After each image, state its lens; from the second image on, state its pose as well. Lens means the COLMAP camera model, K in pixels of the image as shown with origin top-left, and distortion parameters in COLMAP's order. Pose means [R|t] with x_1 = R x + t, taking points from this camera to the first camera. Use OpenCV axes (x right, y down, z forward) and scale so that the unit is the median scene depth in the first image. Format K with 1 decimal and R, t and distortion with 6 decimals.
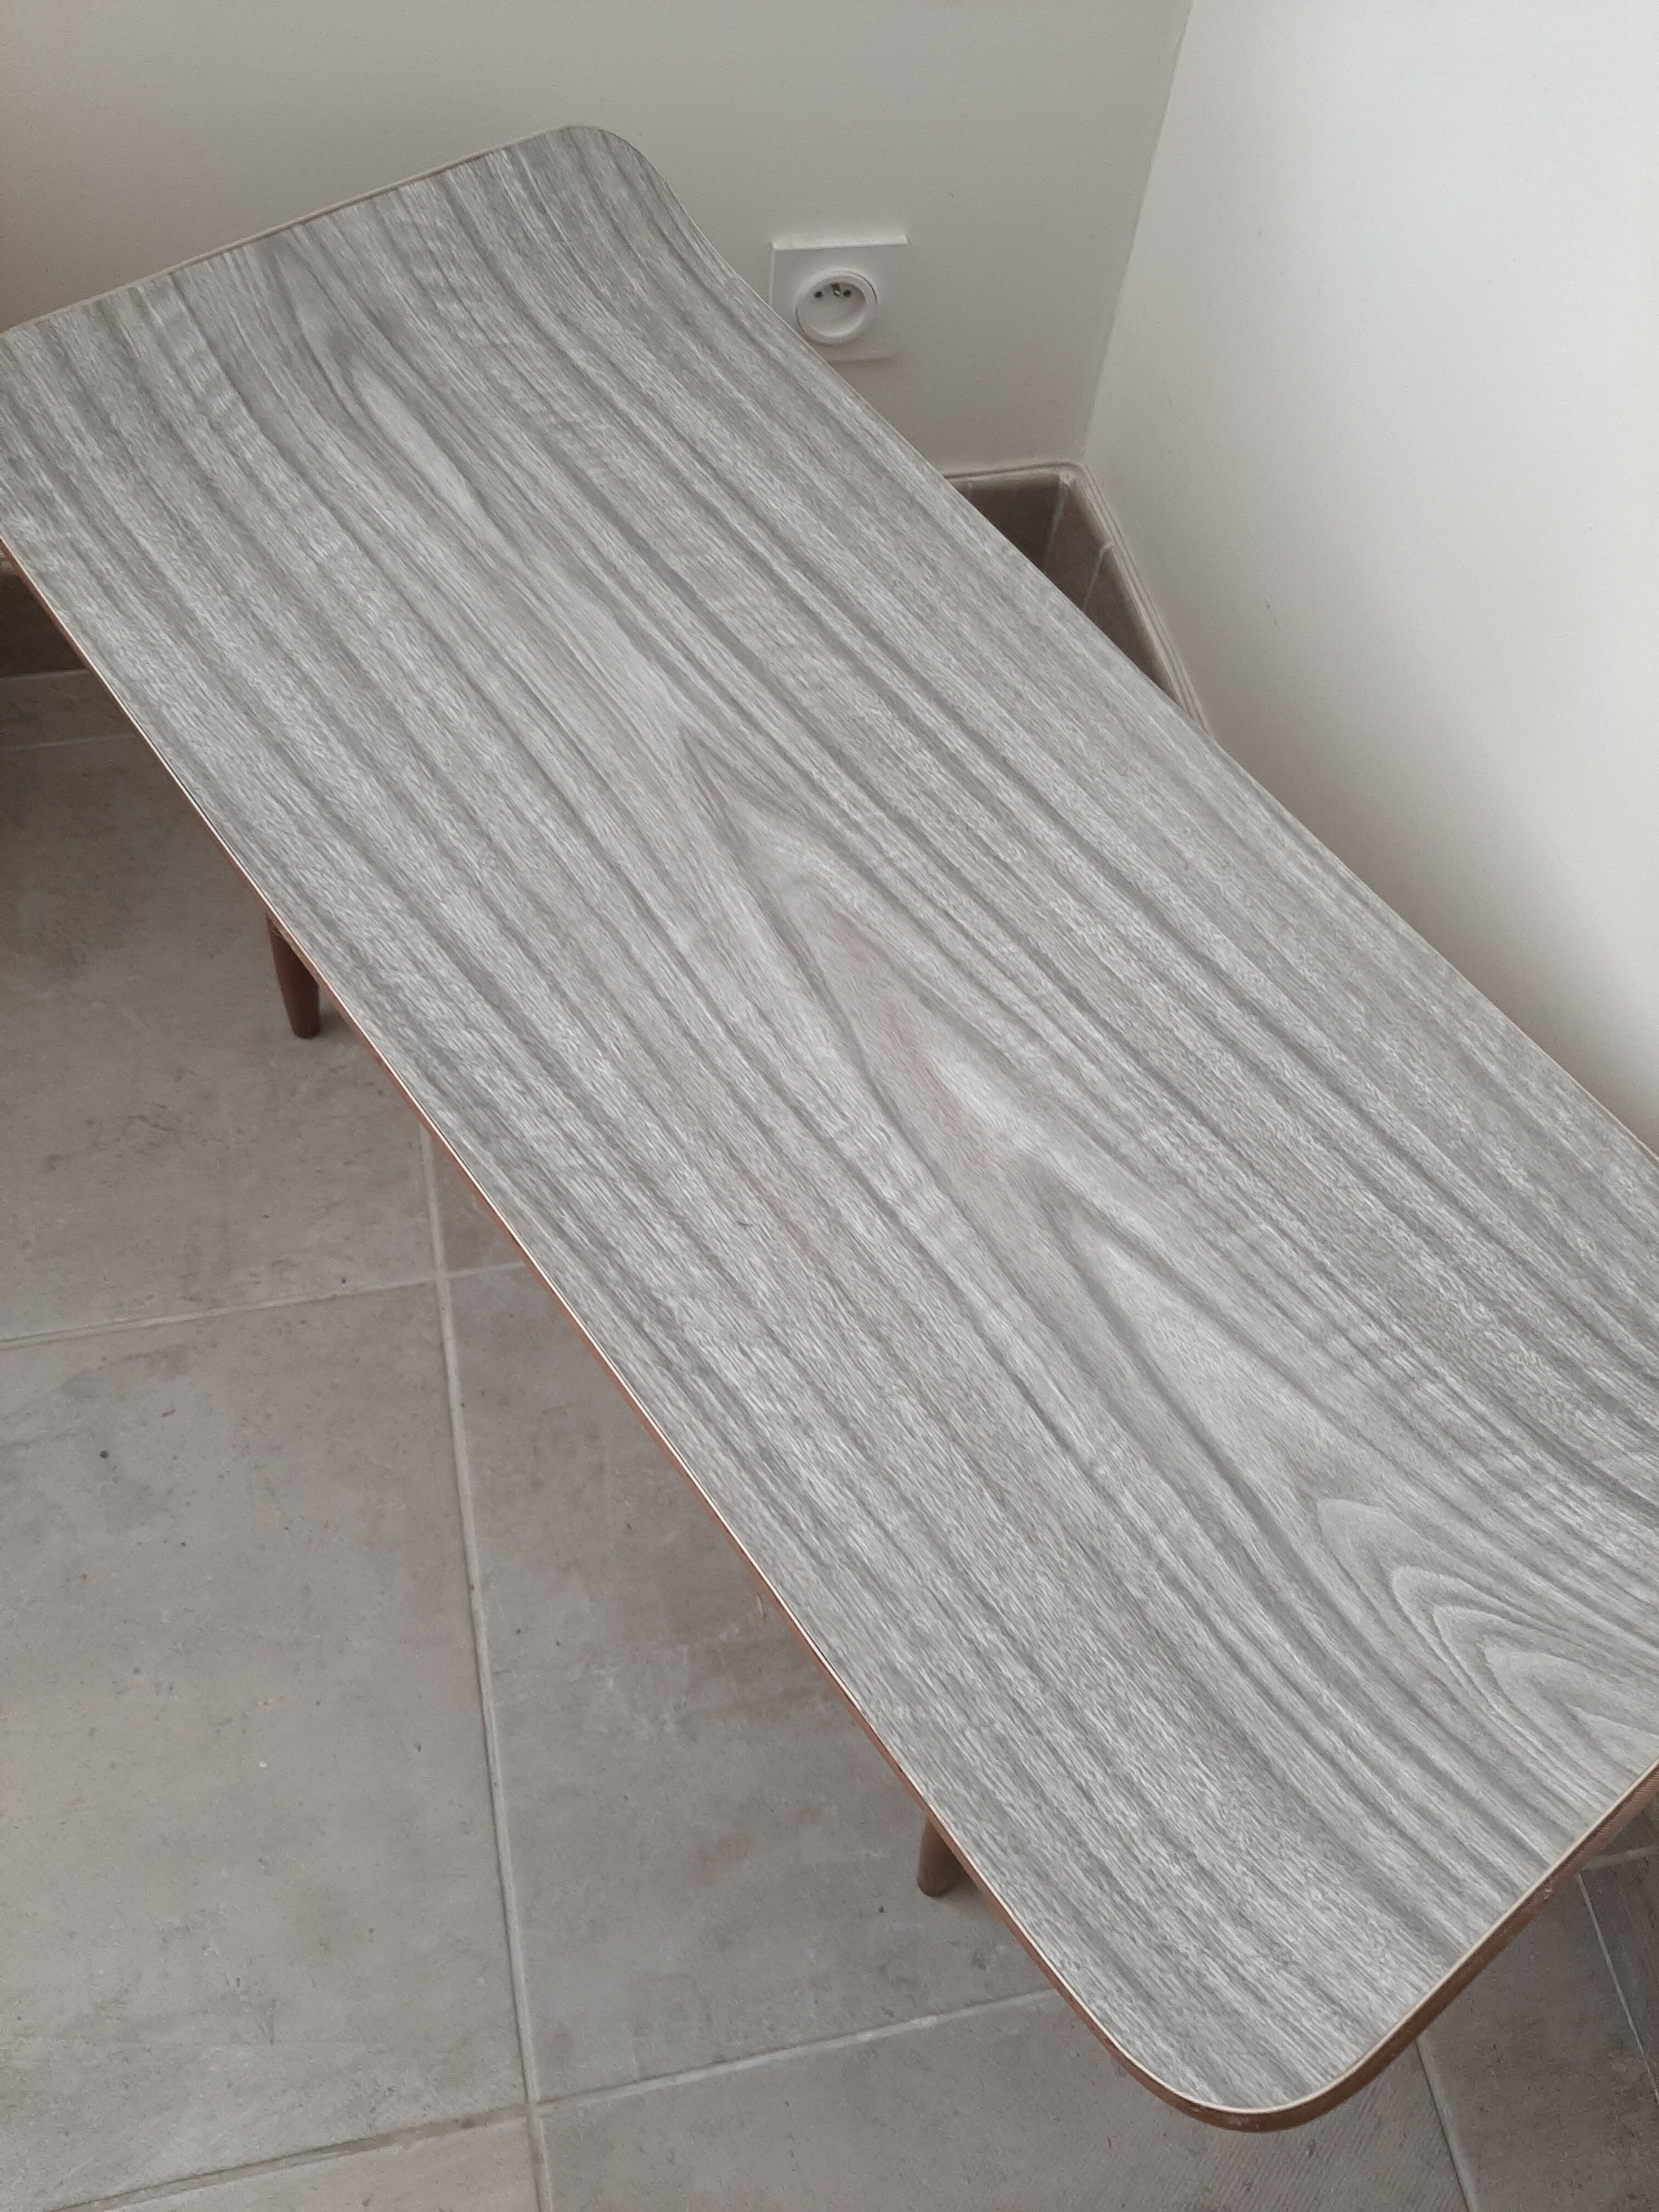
lens RADIAL K [[1716.9, 0, 879.1], [0, 1716.9, 1093.8], [0, 0, 1]] dist [0.068477, -0.166377]
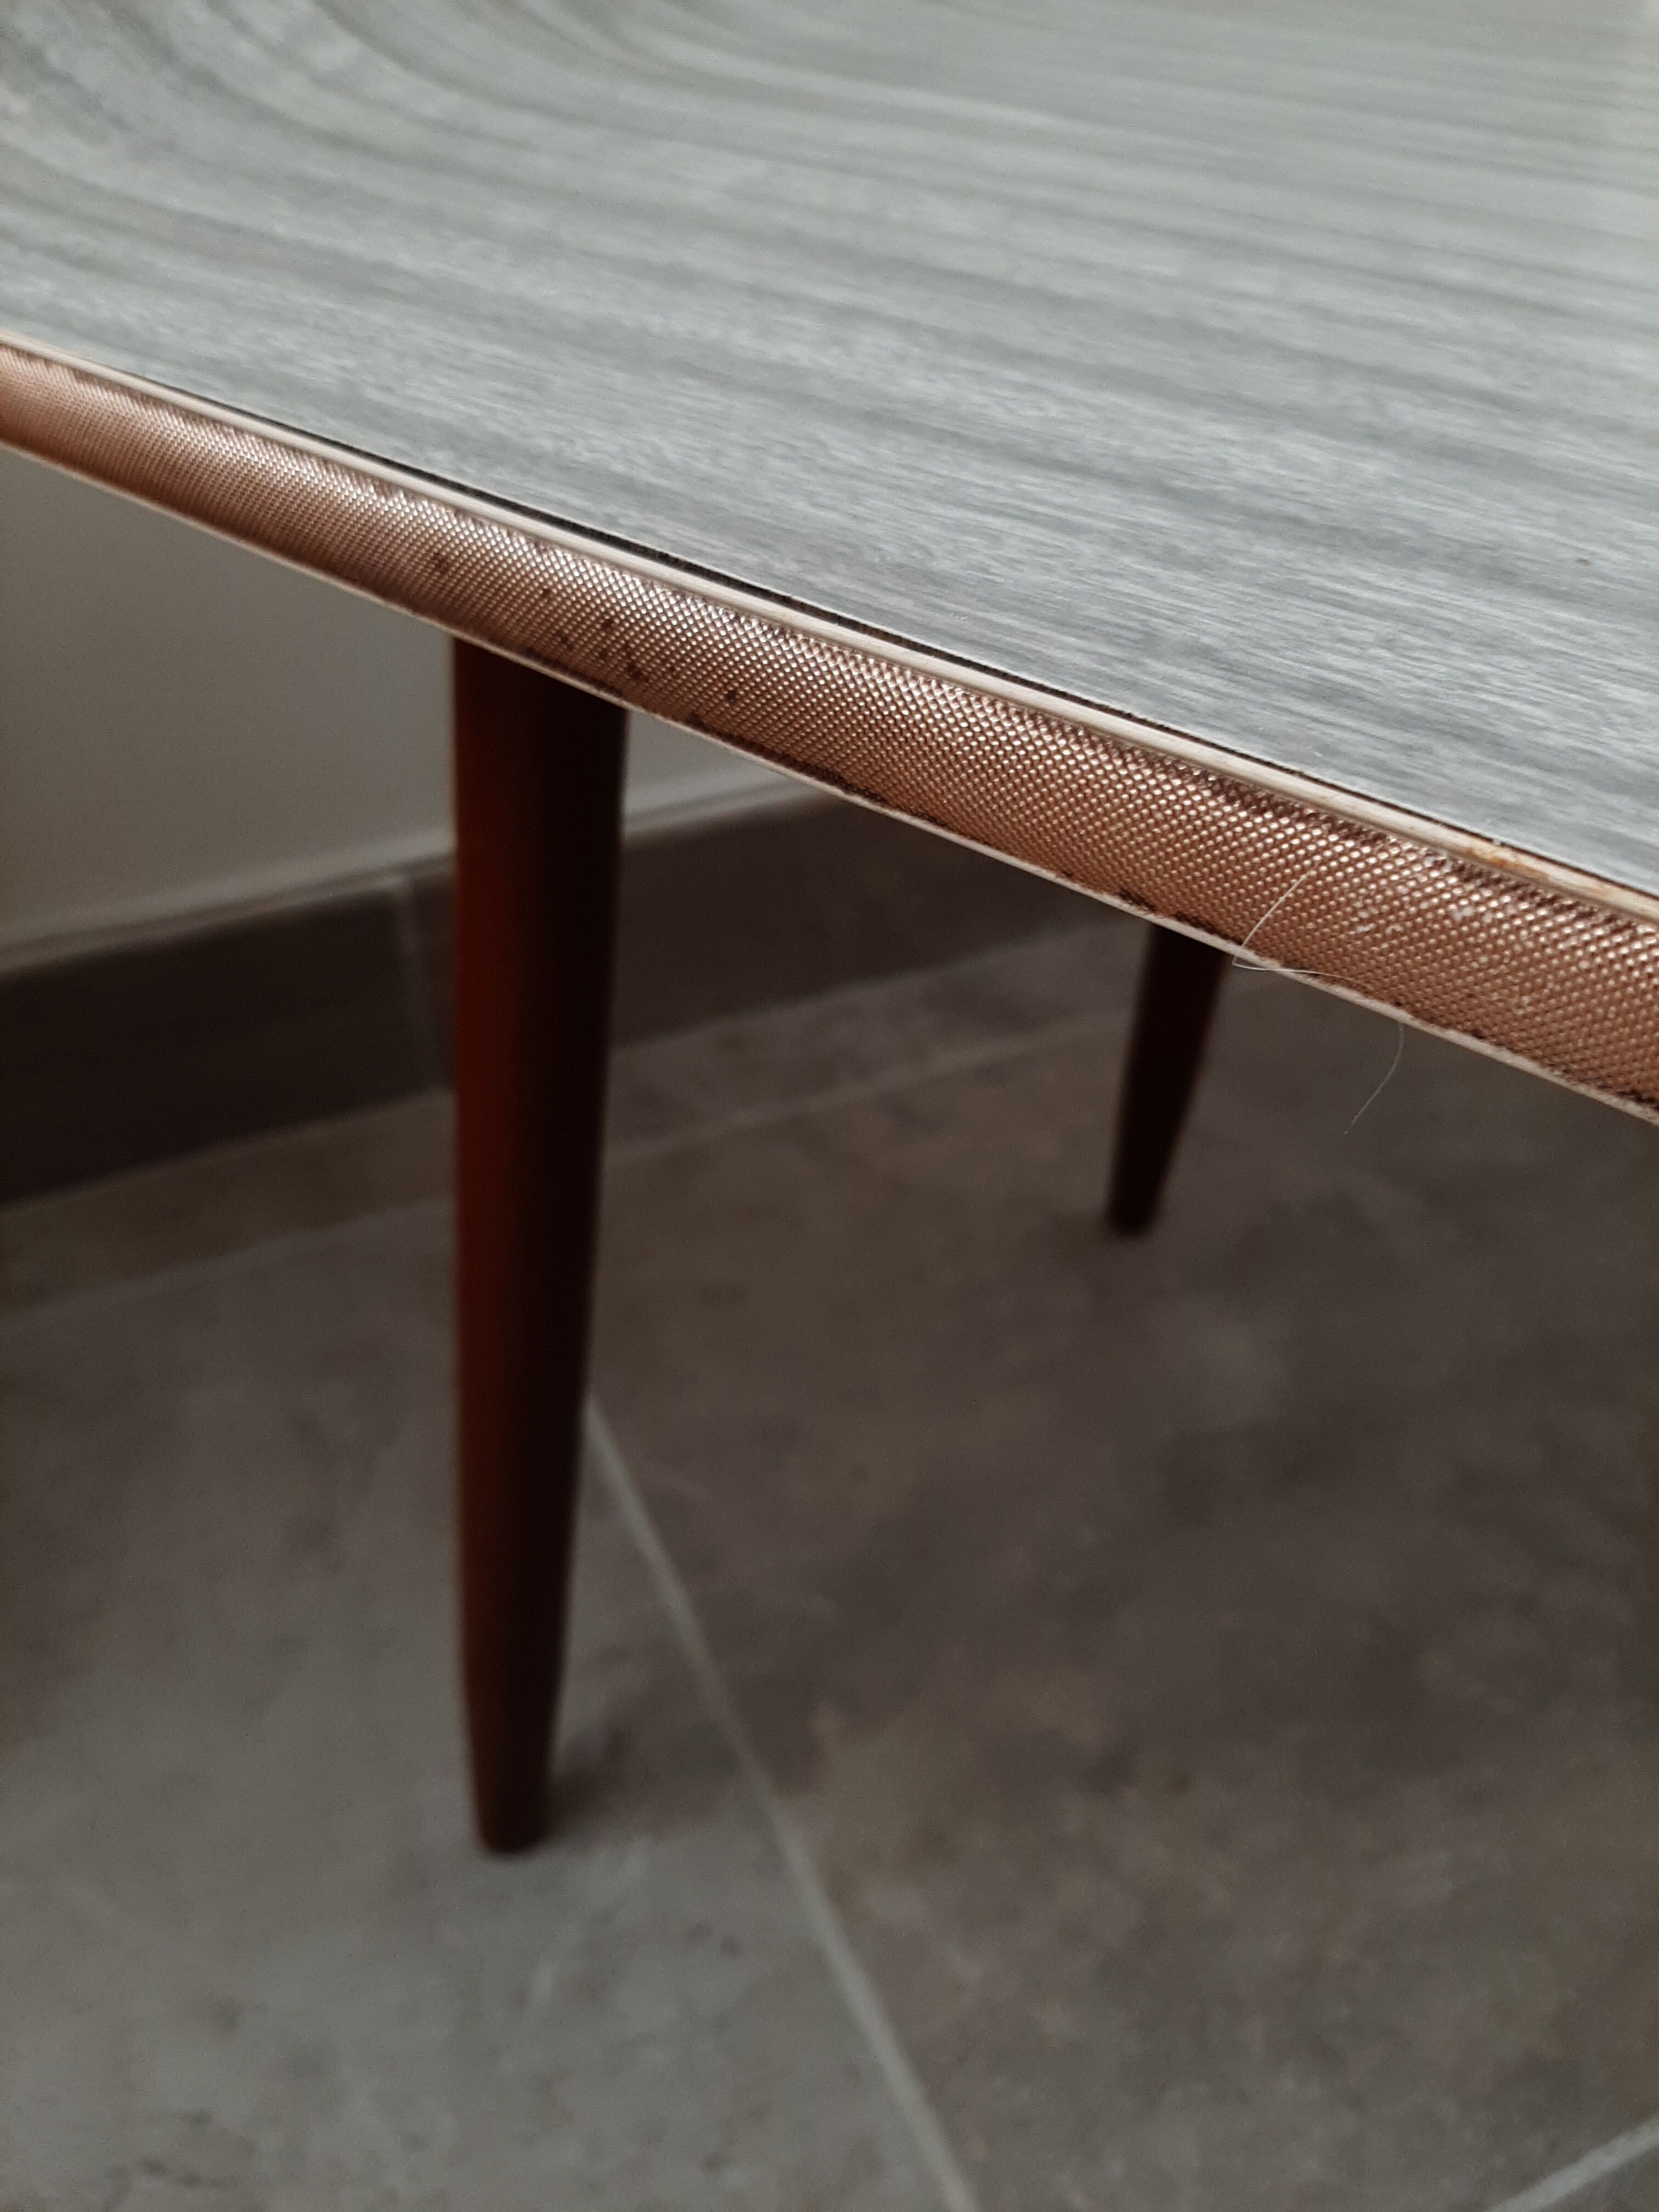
lens RADIAL K [[1784.6, 0, 852.0], [0, 1784.6, 1112.8], [0, 0, 1]] dist [-0.004784, -0.064692]
pose [[0.973200, -0.201006, 0.111704, -0.402814], [0.228540, 0.899301, -0.372864, -0.022088], [-0.025507, 0.388400, 0.921138, 0.819925]]
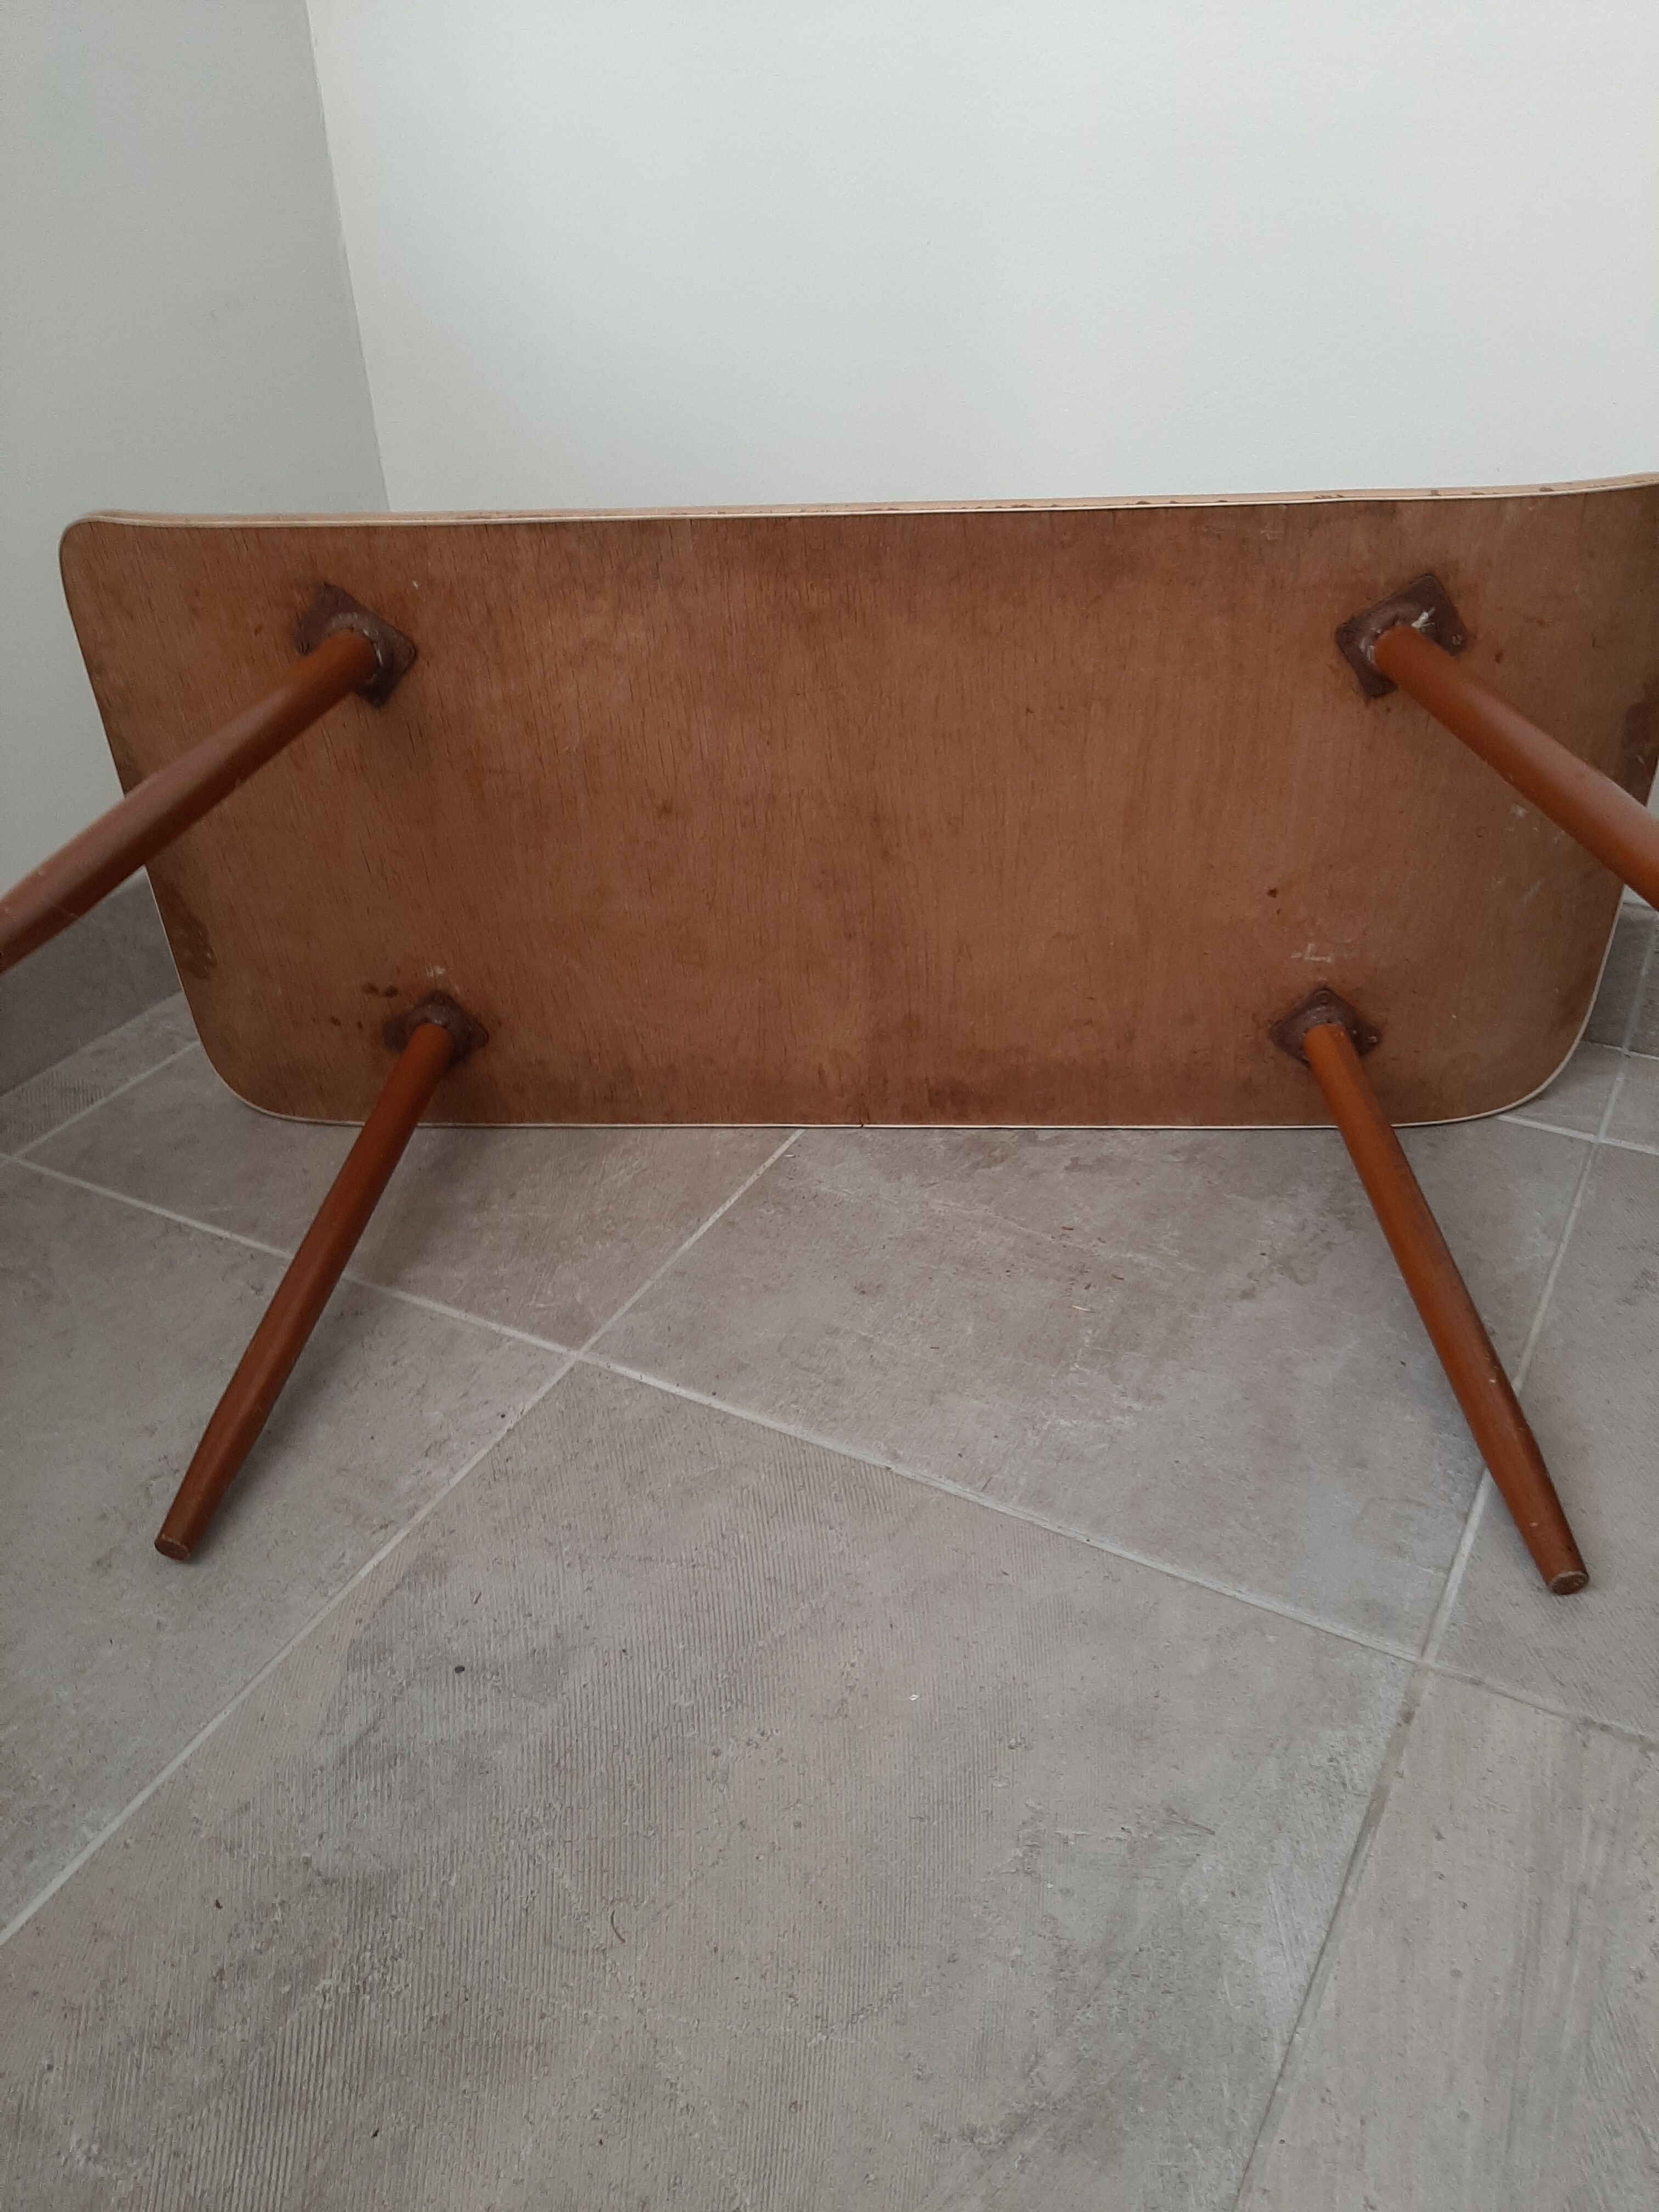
lens RADIAL K [[1709.5, 0, 829.5], [0, 1709.5, 1106.0], [0, 0, 1]] dist [0.144104, -0.413500]
pose [[0.647008, -0.506068, 0.570330, -0.871787], [0.710742, 0.671130, -0.210788, 0.426513], [-0.276092, 0.541739, 0.793910, 0.264785]]
